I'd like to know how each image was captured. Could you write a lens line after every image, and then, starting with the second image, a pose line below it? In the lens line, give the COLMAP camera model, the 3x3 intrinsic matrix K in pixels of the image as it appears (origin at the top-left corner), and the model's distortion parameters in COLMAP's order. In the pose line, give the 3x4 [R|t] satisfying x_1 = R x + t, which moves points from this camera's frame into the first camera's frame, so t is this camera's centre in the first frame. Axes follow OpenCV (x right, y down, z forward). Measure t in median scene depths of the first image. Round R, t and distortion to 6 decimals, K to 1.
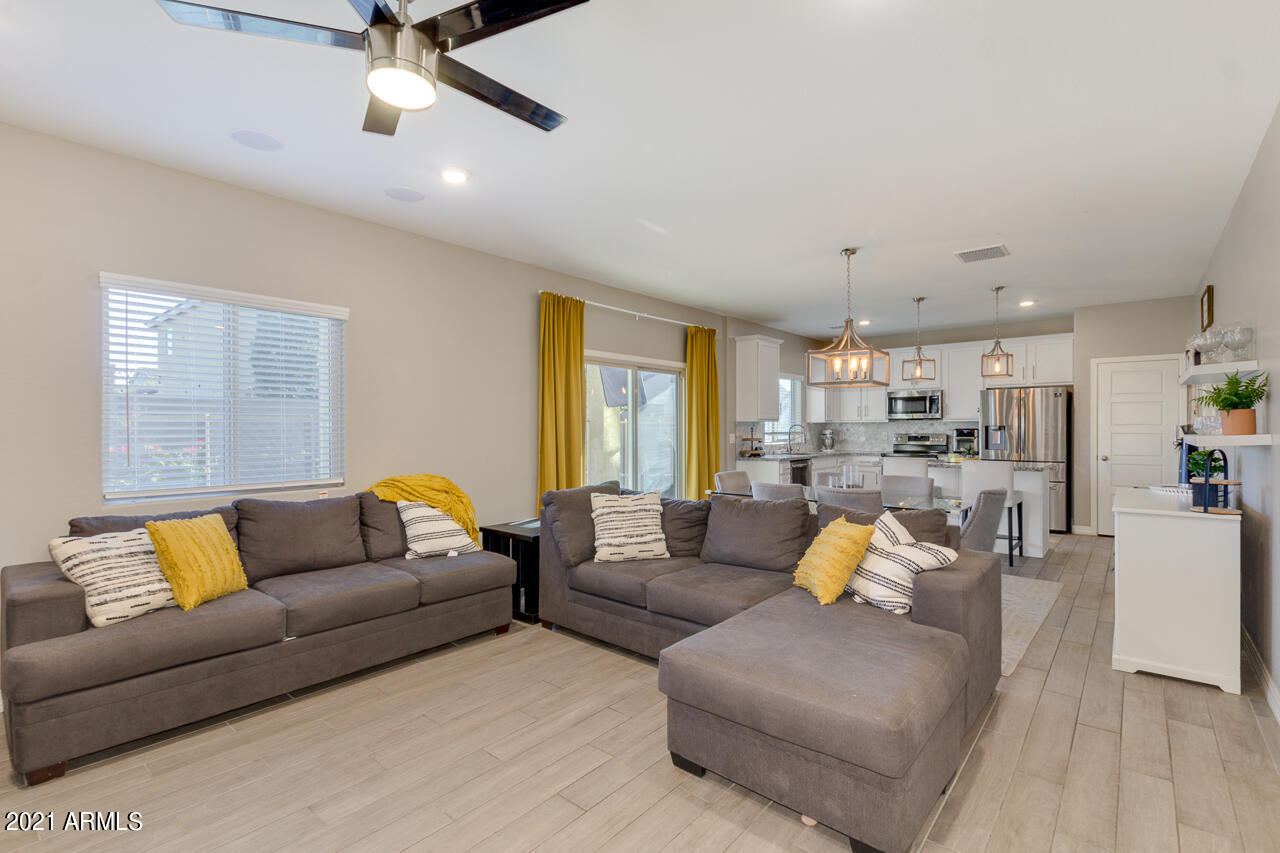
lens RADIAL K [[586.5, 0, 633.3], [0, 586.5, 428.7], [0, 0, 1]] dist [-0.001590, -0.001761]
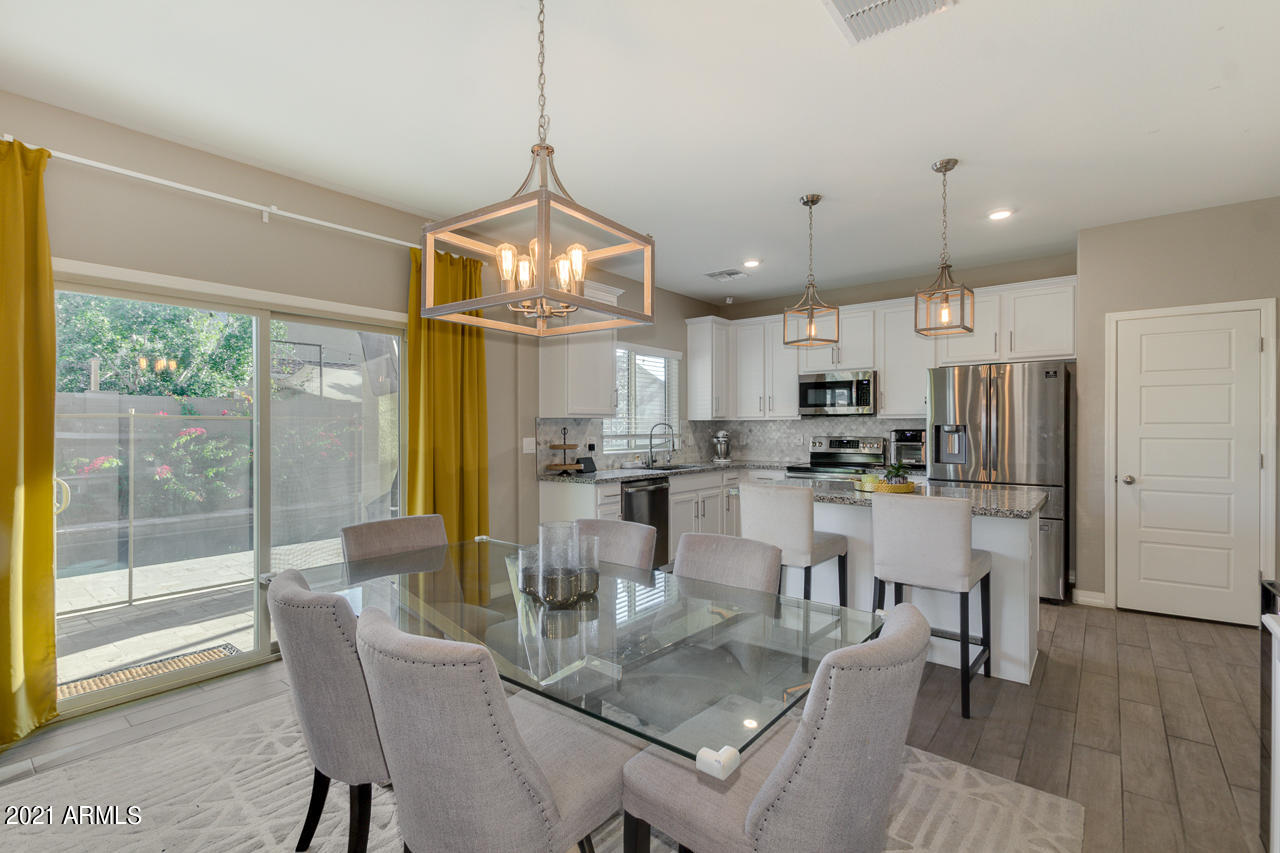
lens RADIAL K [[586.5, 0, 634.0], [0, 586.5, 428.5], [0, 0, 1]] dist [-0.001590, -0.001761]
pose [[0.999609, 0.001558, 0.027928, 0.255060], [-0.001579, 0.999998, 0.000731, -0.001412], [-0.027927, -0.000775, 0.999610, 0.374365]]
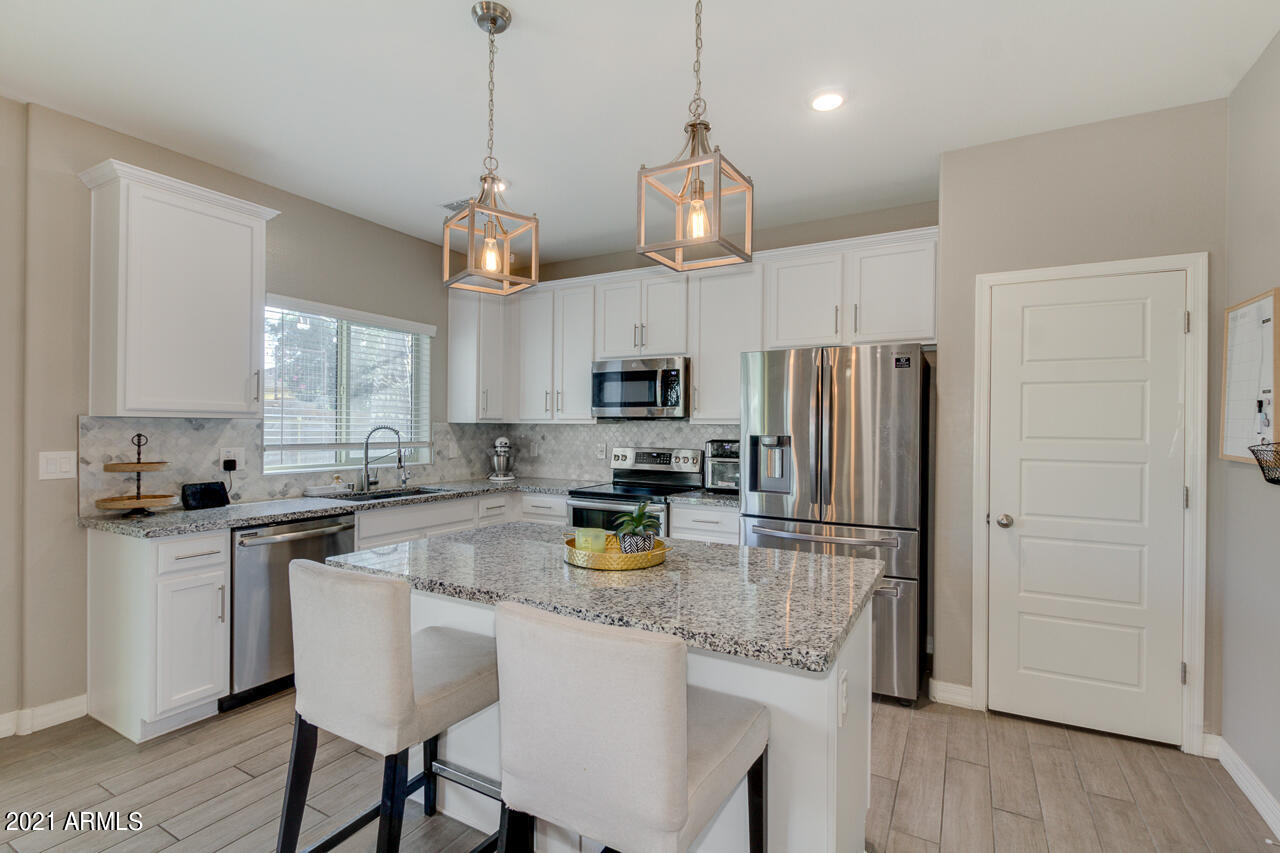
lens RADIAL K [[586.5, 0, 638.4], [0, 586.5, 426.7], [0, 0, 1]] dist [-0.001590, -0.001761]
pose [[0.980278, 0.013642, 0.197150, 0.425572], [-0.012895, 0.999904, -0.005071, -0.008067], [-0.197200, 0.002428, 0.980360, 0.583047]]
